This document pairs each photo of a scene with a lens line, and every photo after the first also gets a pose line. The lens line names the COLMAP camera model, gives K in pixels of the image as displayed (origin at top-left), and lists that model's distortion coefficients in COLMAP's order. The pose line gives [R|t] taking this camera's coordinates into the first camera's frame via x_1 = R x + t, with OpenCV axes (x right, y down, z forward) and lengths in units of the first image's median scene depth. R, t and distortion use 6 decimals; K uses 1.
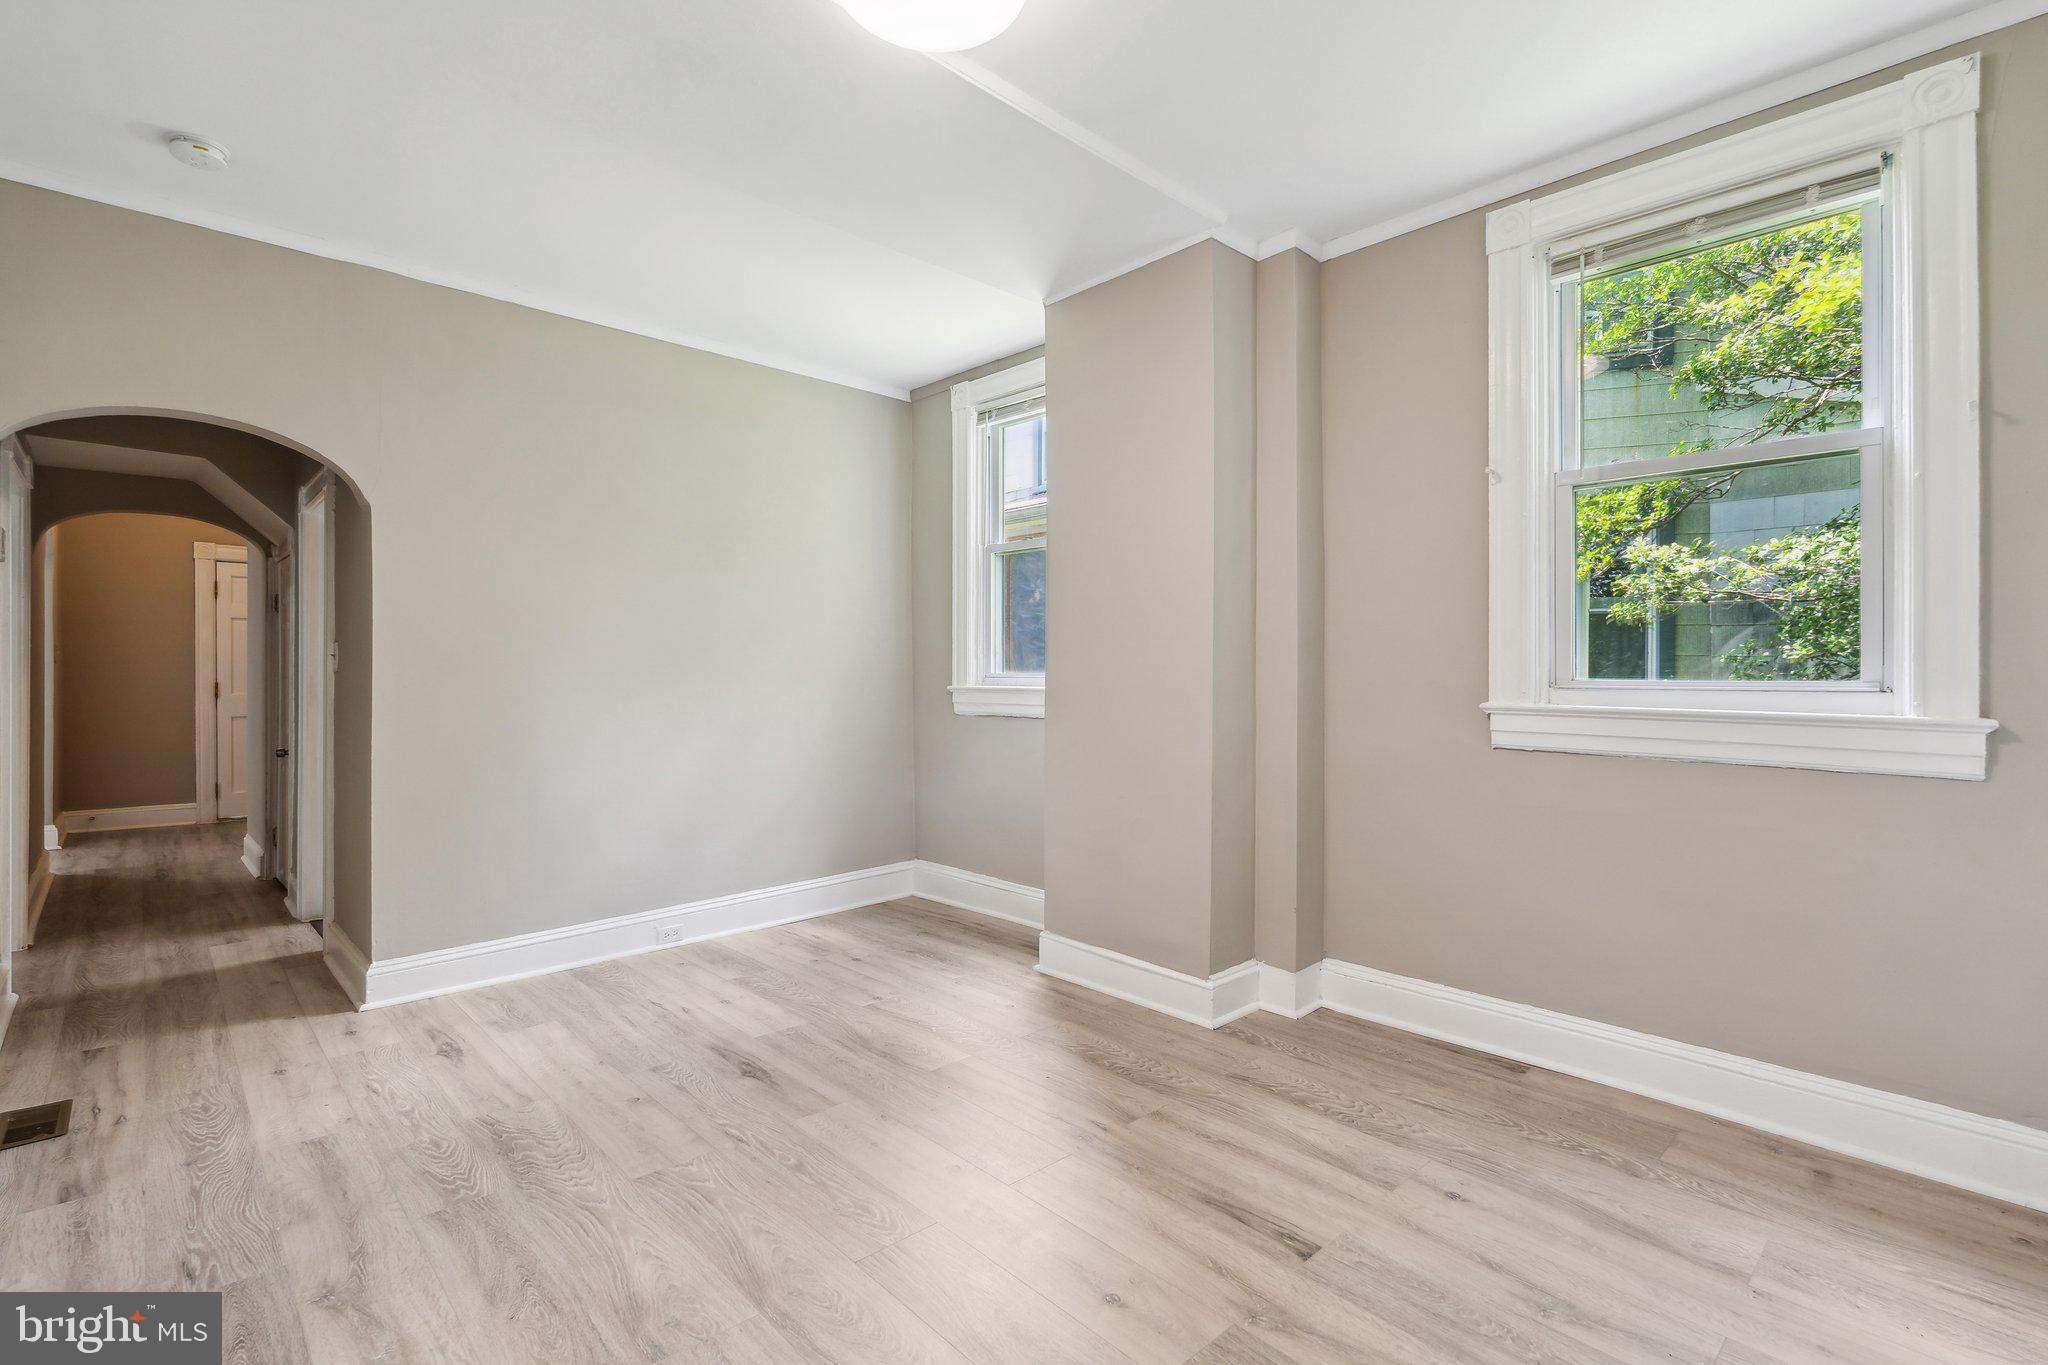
lens RADIAL K [[935.5, 0, 1024.0], [0, 935.5, 668.7], [0, 0, 1]] dist [0.000246, 0.000078]
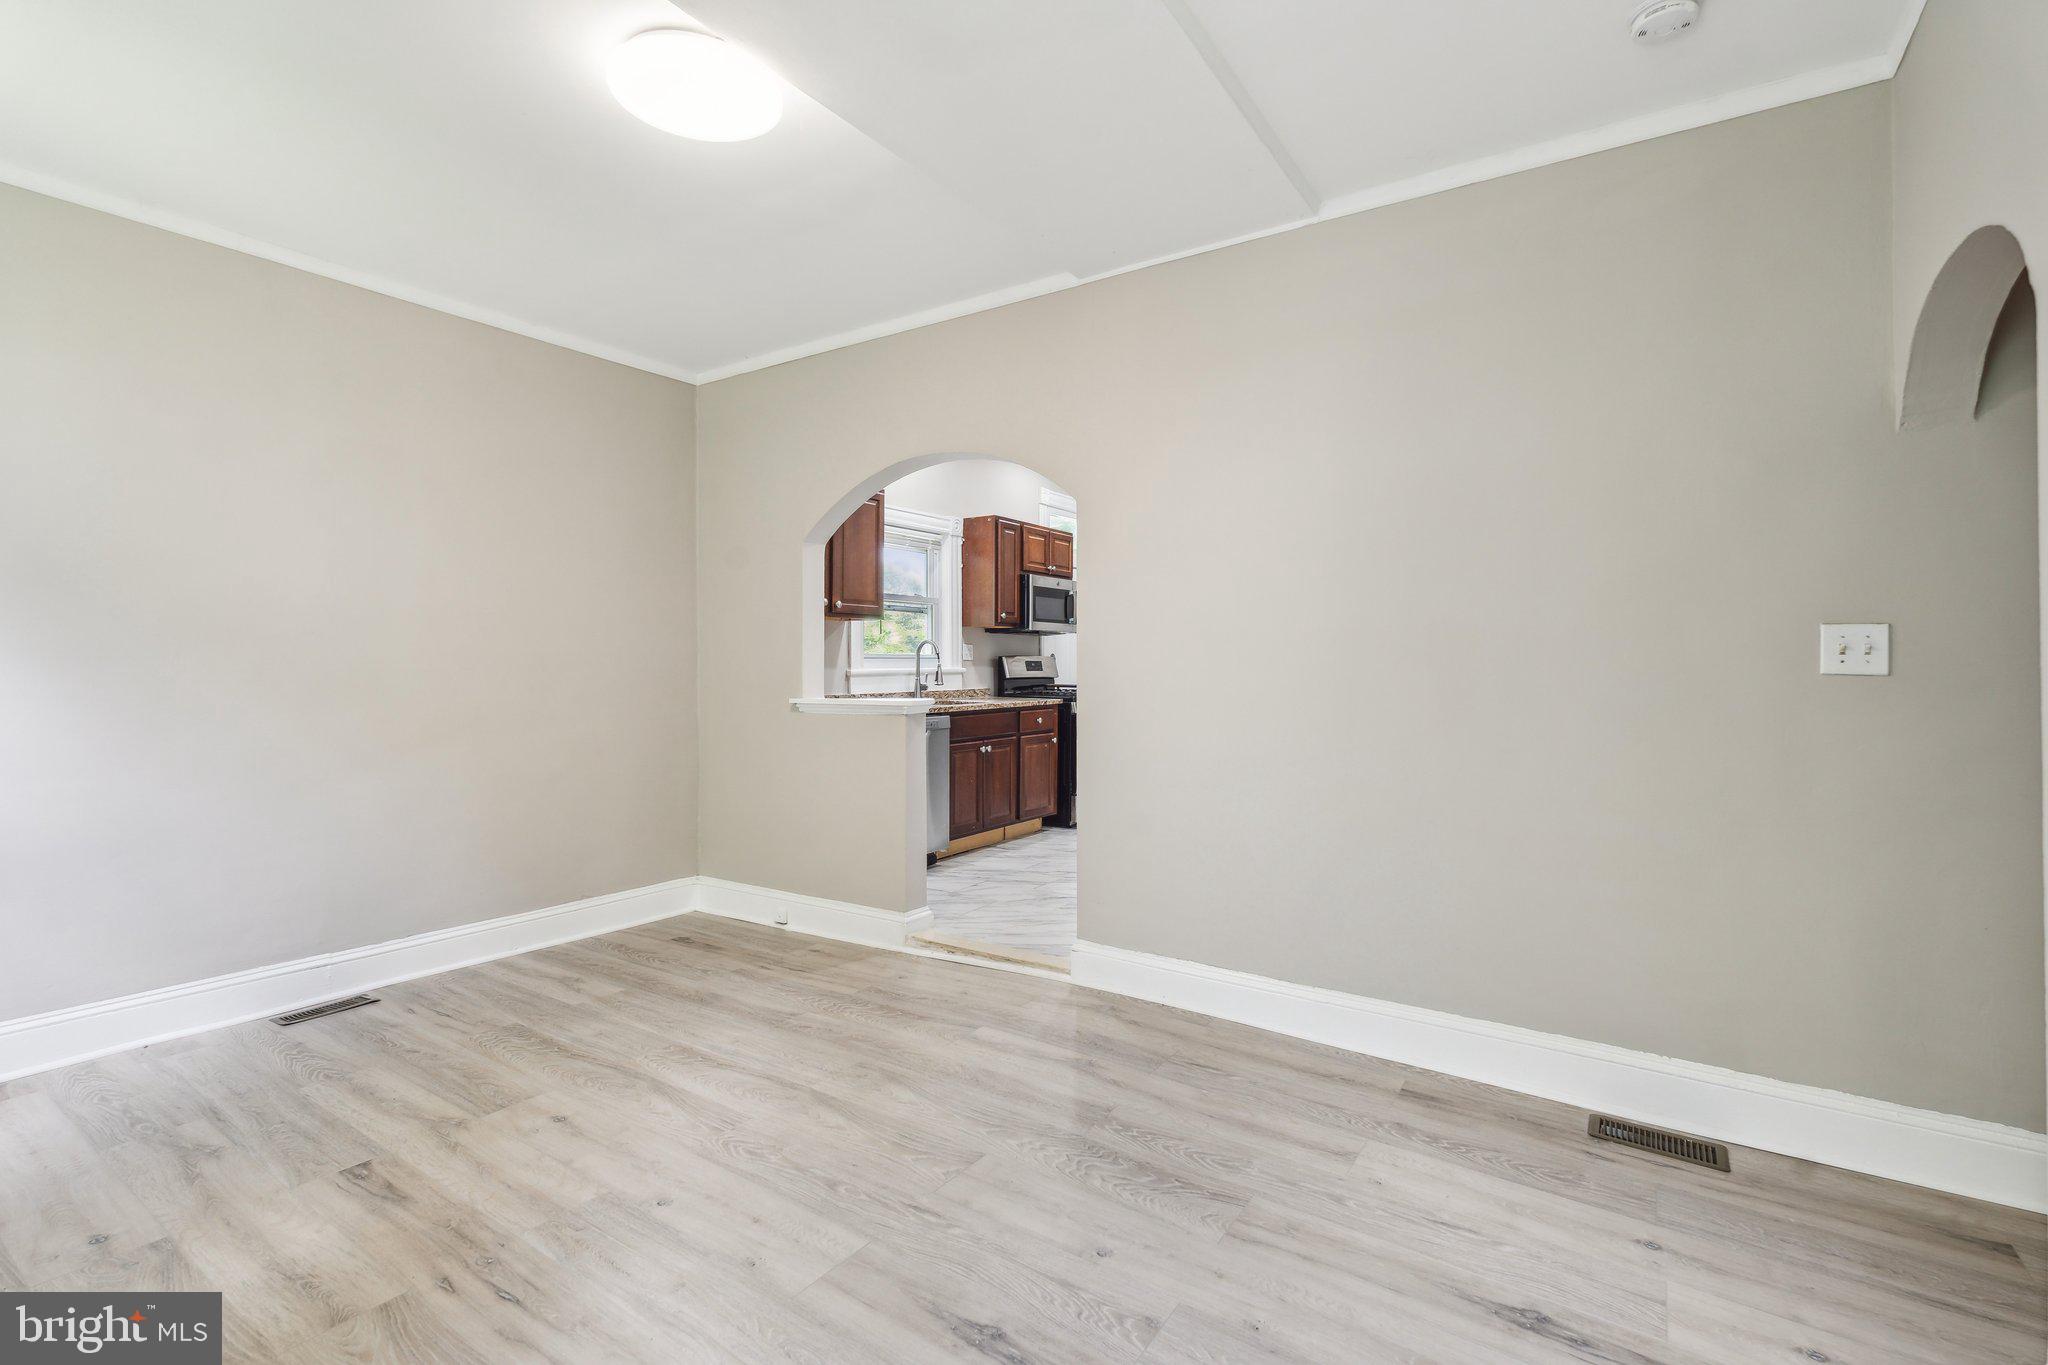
lens RADIAL K [[935.5, 0, 1024.0], [0, 935.5, 668.7], [0, 0, 1]] dist [0.000246, 0.000078]
pose [[-0.976872, -0.002015, -0.213816, -0.184648], [-0.001092, 0.999990, -0.004436, -0.001078], [0.213822, -0.004100, -0.976864, 1.627405]]
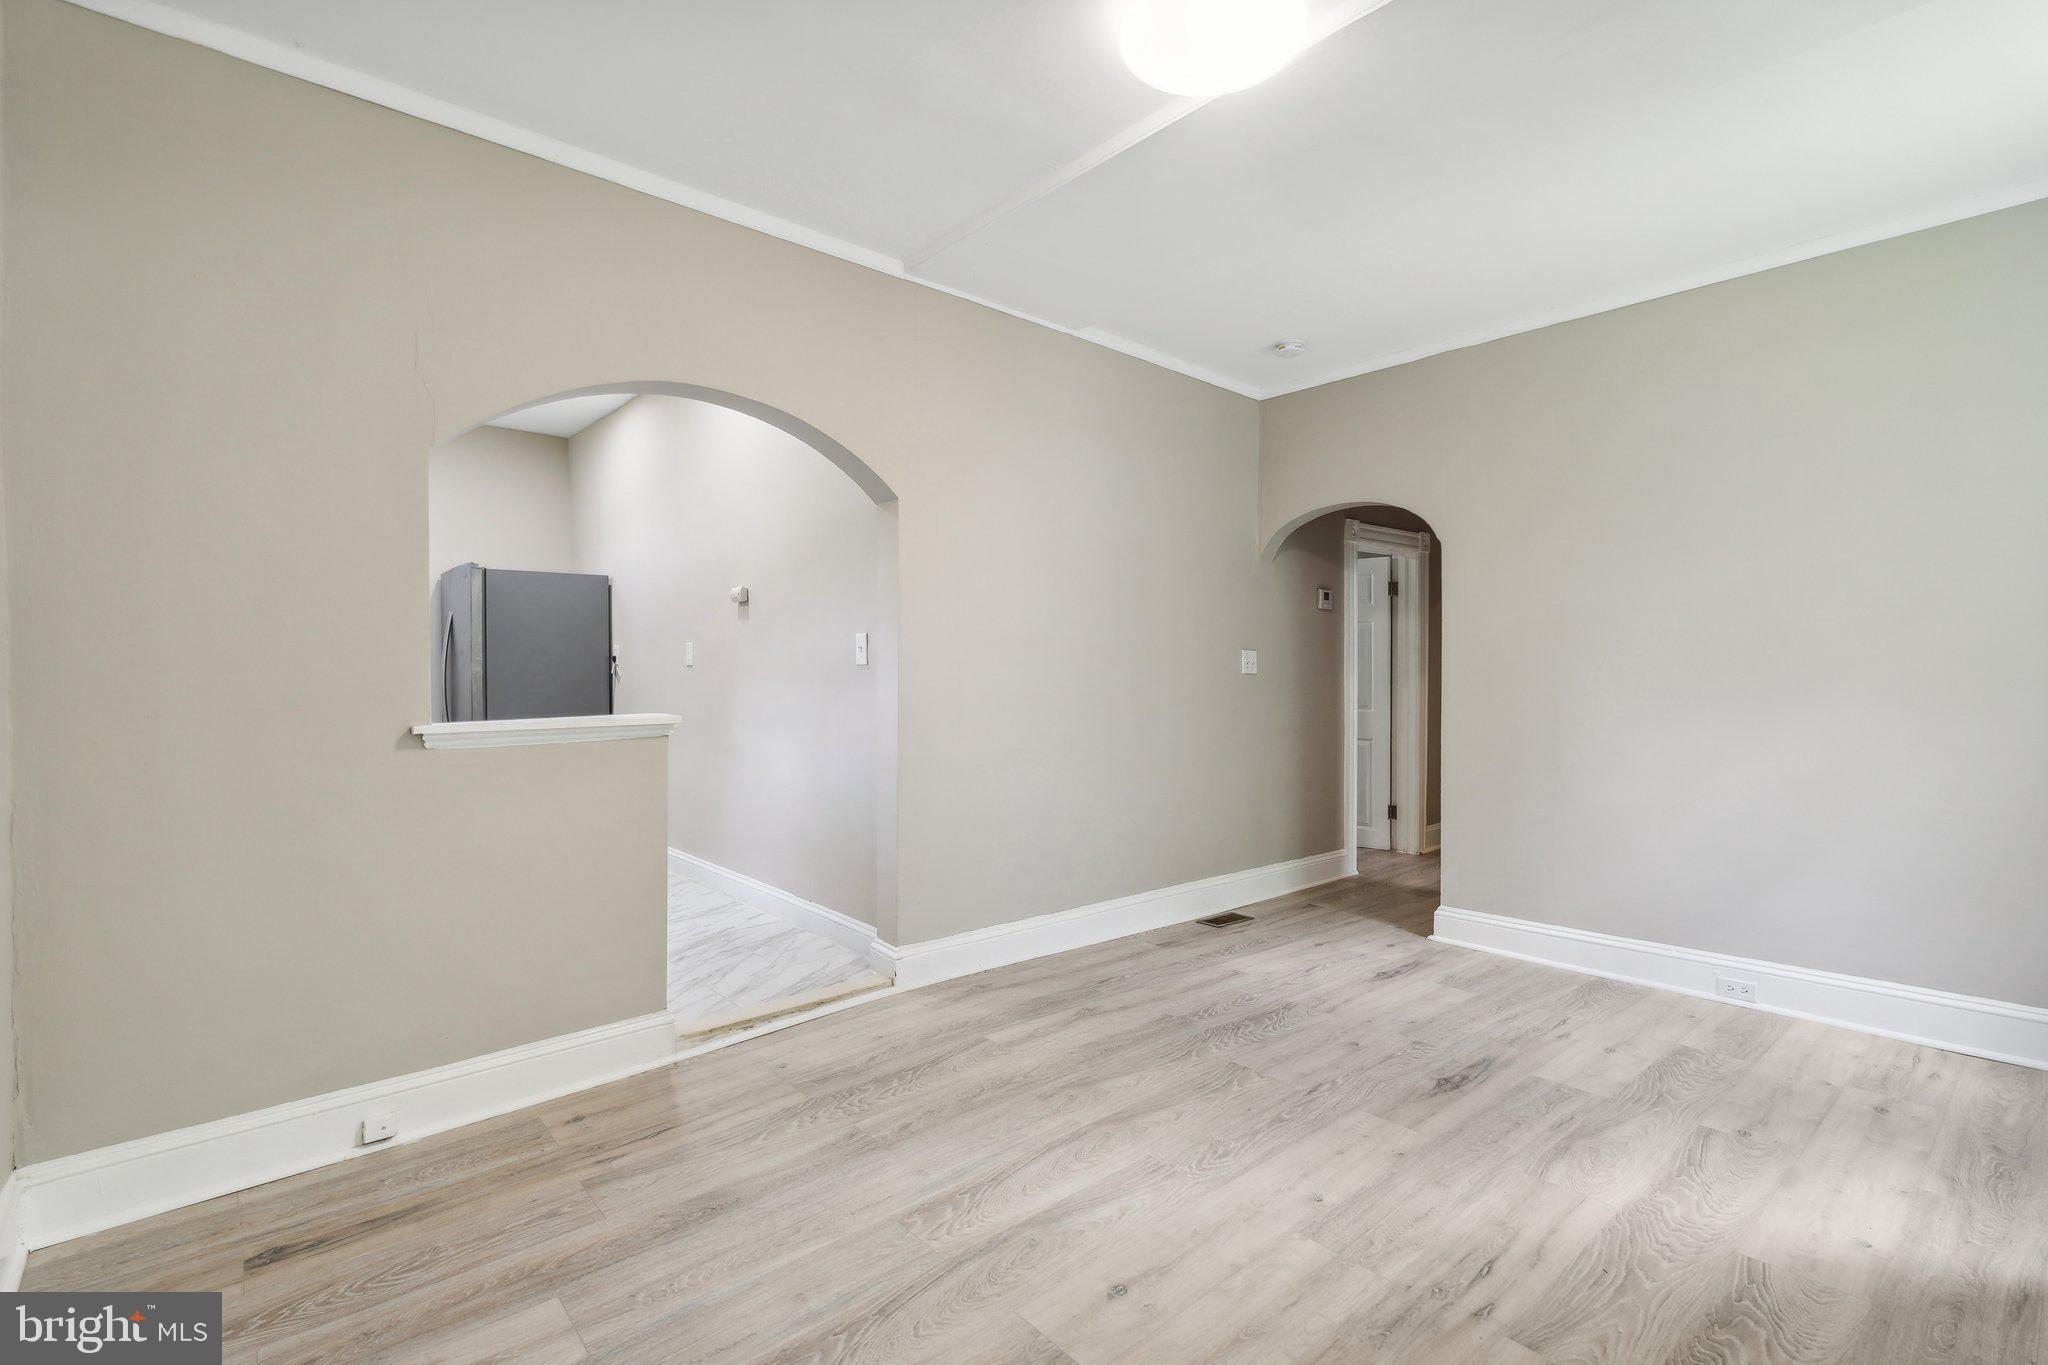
lens RADIAL K [[931.5, 0, 1024.0], [0, 931.5, 682.5], [0, 0, 1]] dist [-0.003876, -0.000081]
pose [[-0.037096, 0.007654, -0.999282, 0.711545], [0.005250, 0.999958, 0.007464, 0.001062], [0.999298, -0.004970, -0.037134, 0.601924]]
